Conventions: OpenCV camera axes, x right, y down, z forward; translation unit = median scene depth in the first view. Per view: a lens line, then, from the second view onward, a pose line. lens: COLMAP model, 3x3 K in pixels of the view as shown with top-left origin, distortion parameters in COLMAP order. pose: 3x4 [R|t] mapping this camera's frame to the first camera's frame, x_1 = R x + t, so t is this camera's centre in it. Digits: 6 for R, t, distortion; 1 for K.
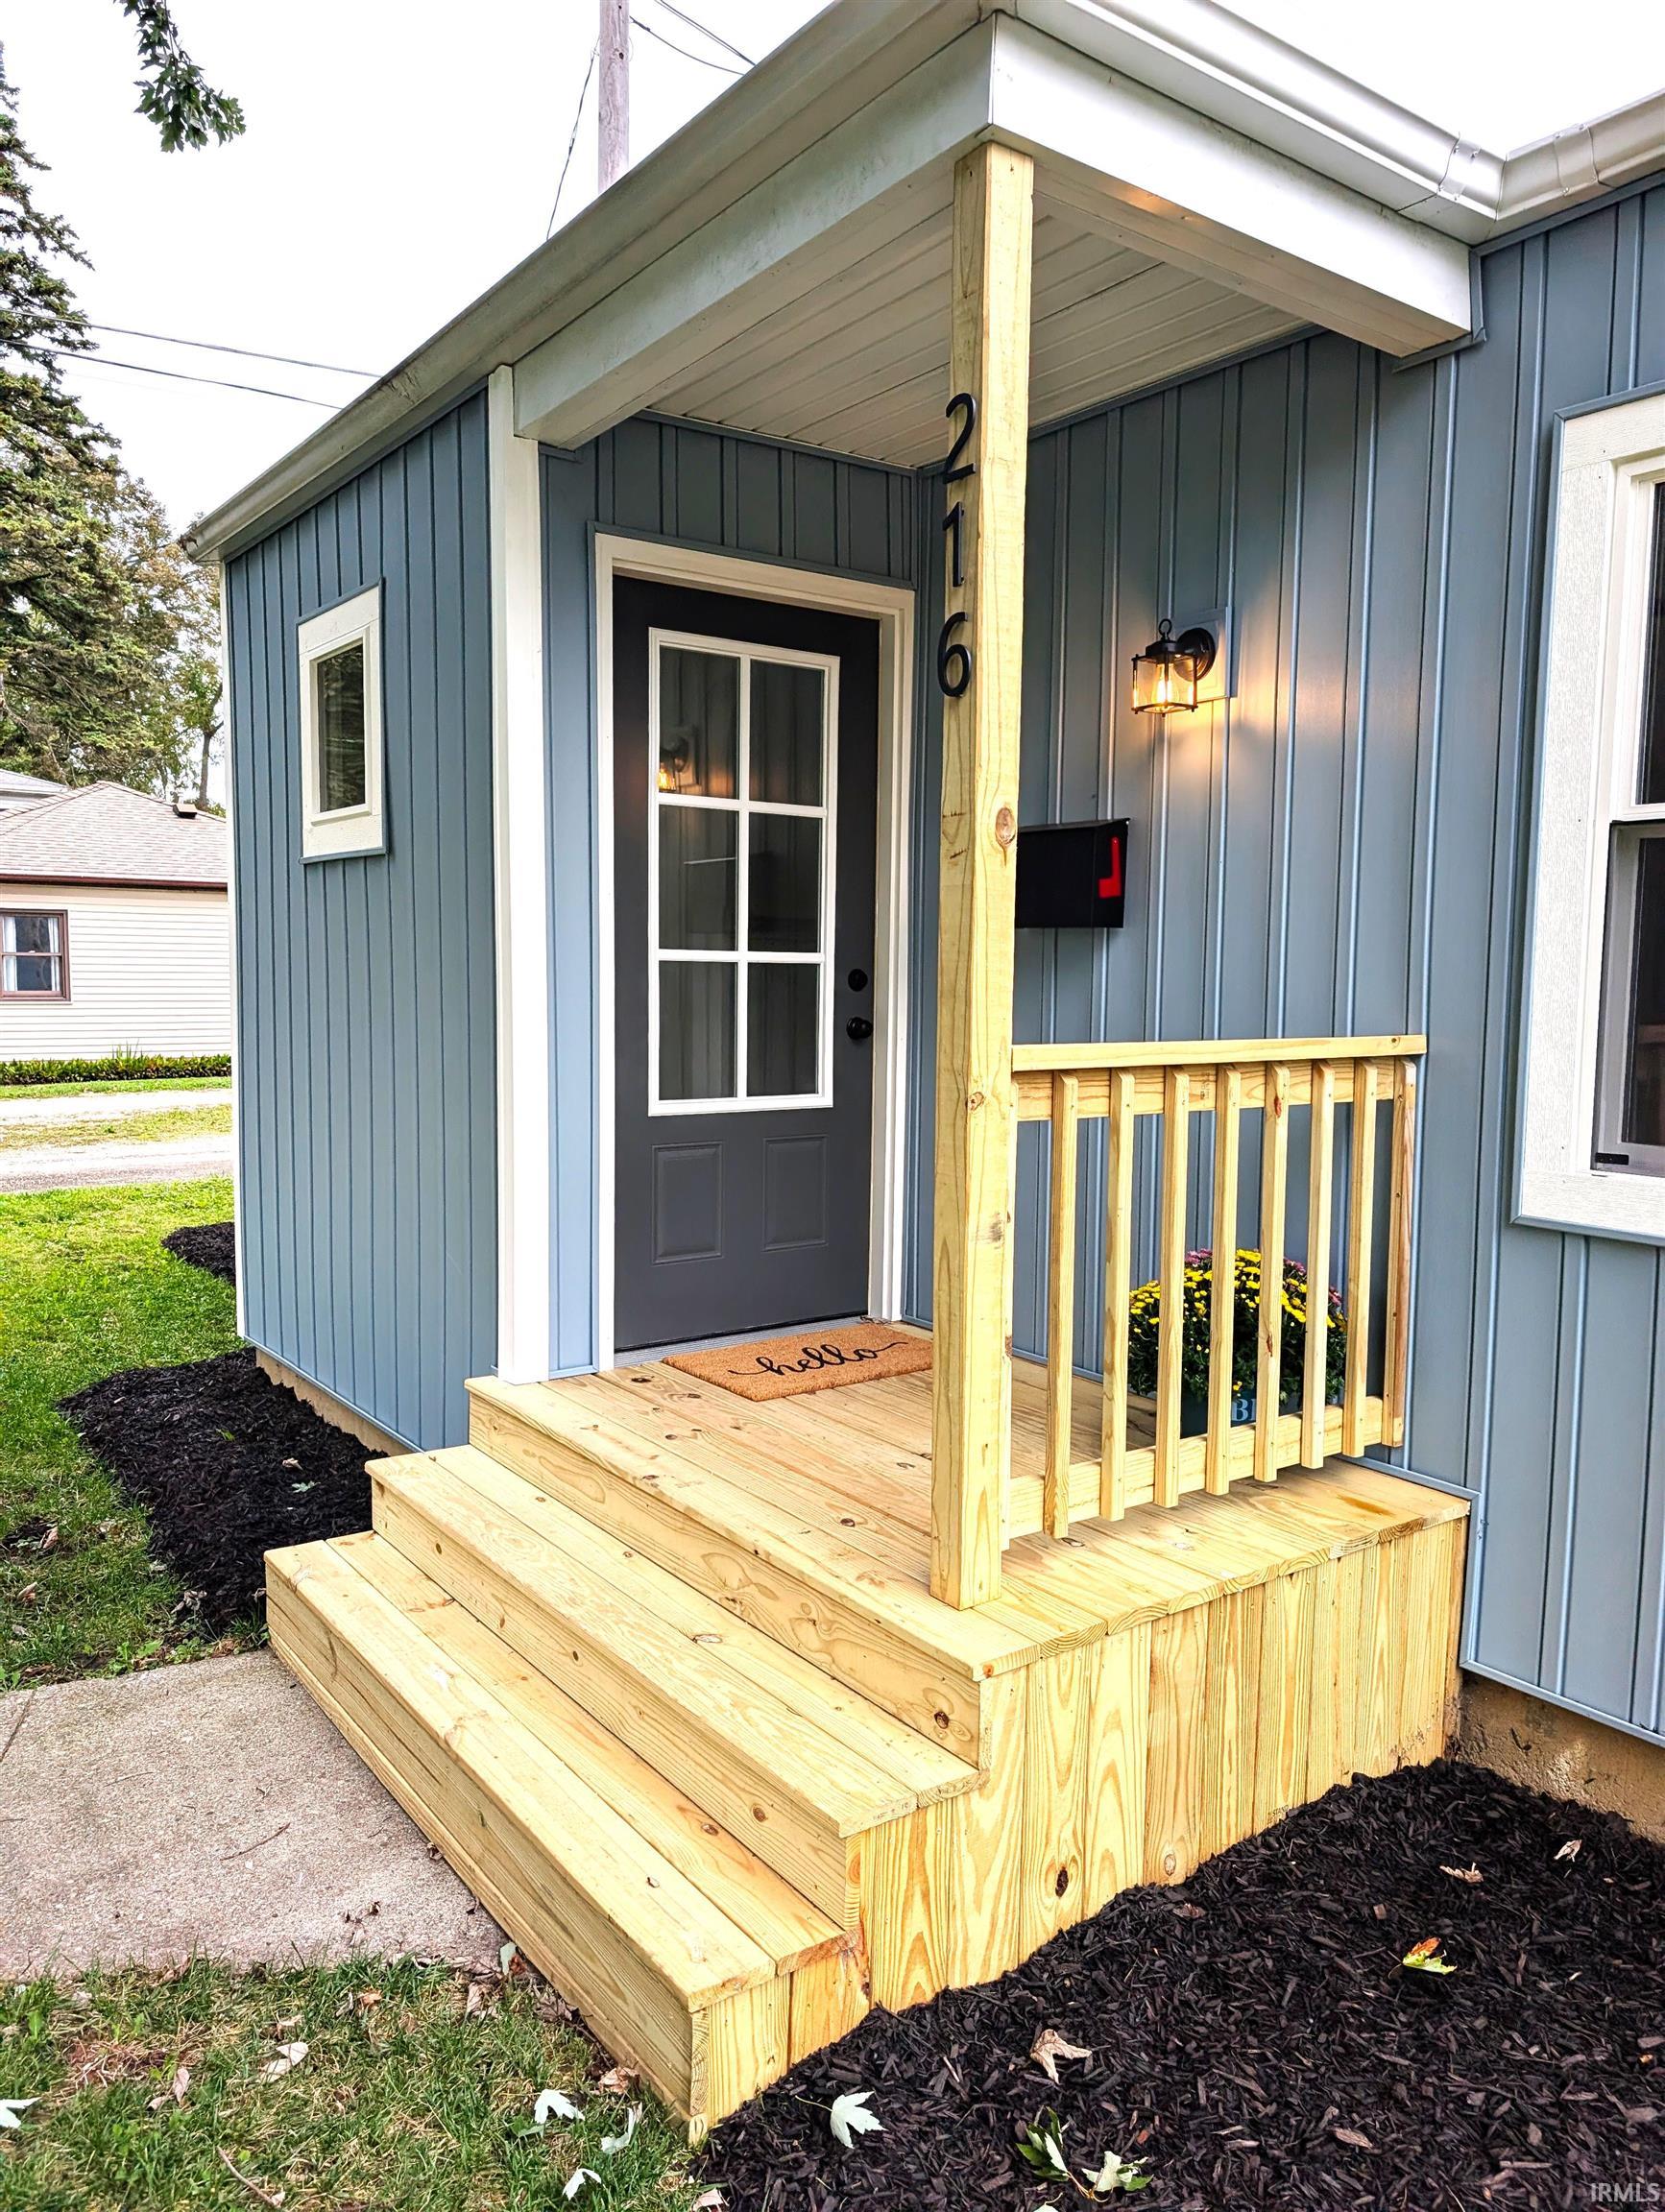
lens RADIAL K [[1557.7, 0, 832.5], [0, 1557.7, 1106.0], [0, 0, 1]] dist [0.033118, -0.086390]
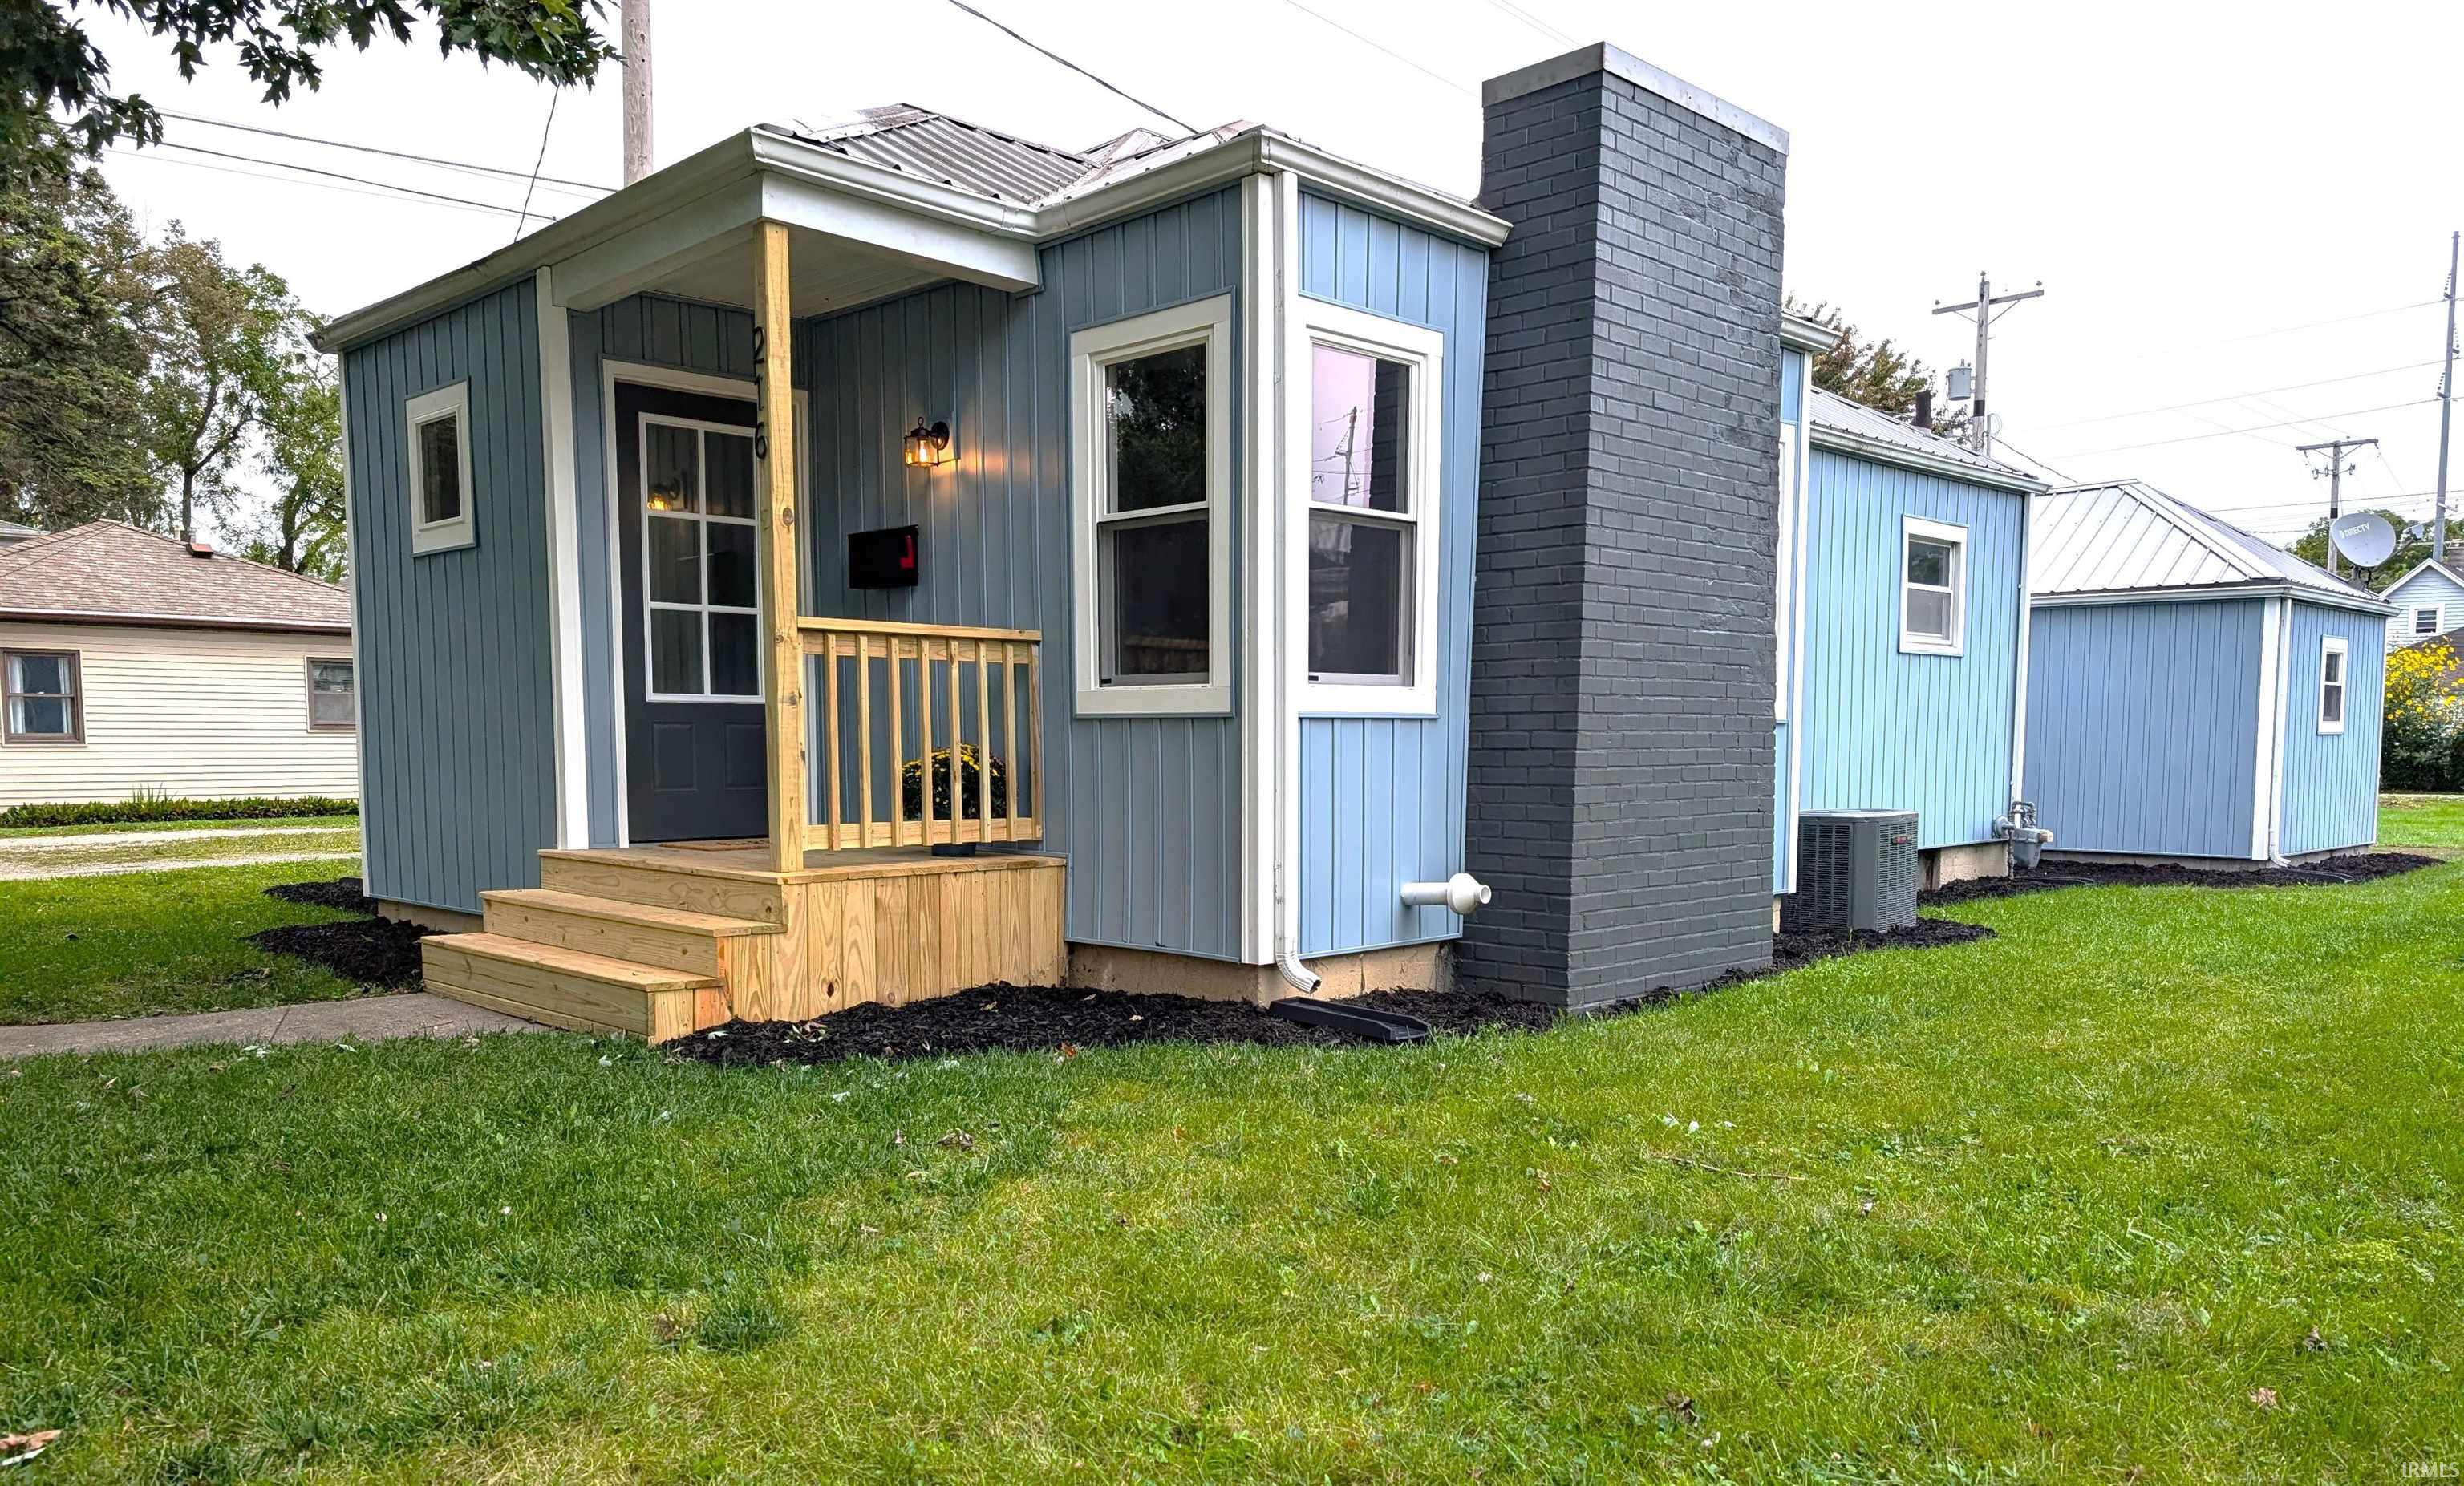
lens RADIAL K [[1725.6, 0, 1285.6], [0, 1725.6, 892.3], [0, 0, 1]] dist [0.004959, -0.055814]
pose [[0.980939, -0.028889, 0.192159, 0.197506], [0.028990, 0.999577, 0.002287, 0.232242], [-0.192144, 0.003327, 0.981361, -0.973176]]
